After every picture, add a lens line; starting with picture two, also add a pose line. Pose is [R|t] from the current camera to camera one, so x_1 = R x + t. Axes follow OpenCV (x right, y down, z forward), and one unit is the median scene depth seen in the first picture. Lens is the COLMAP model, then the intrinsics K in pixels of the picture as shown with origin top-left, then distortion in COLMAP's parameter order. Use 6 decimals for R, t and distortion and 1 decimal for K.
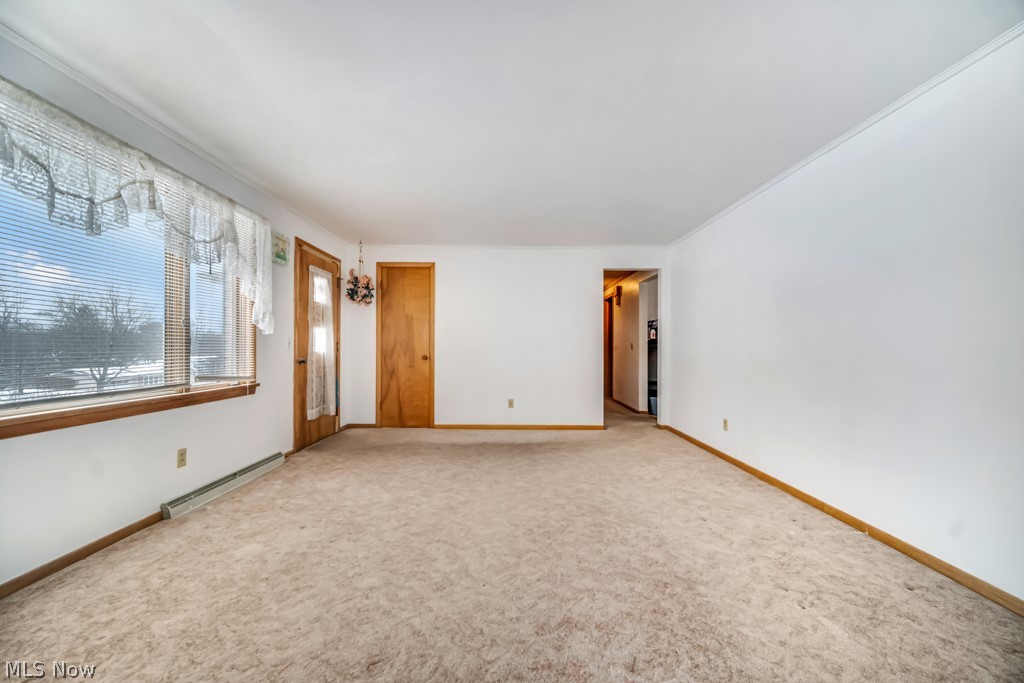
lens RADIAL K [[403.9, 0, 510.7], [0, 403.9, 344.9], [0, 0, 1]] dist [0.002176, 0.000490]
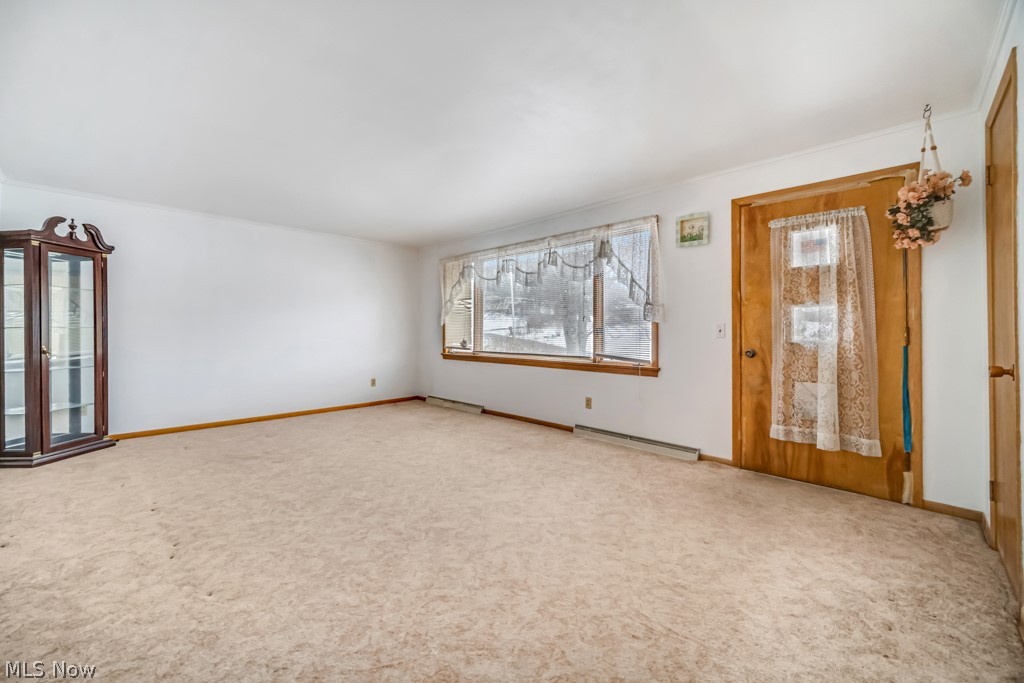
lens RADIAL K [[403.9, 0, 510.0], [0, 403.9, 334.7], [0, 0, 1]] dist [0.002176, 0.000490]
pose [[-0.701791, -0.002356, -0.712379, 0.468519], [-0.003008, 0.999995, -0.000344, 0.007923], [0.712377, 0.001902, -0.701795, 1.620002]]
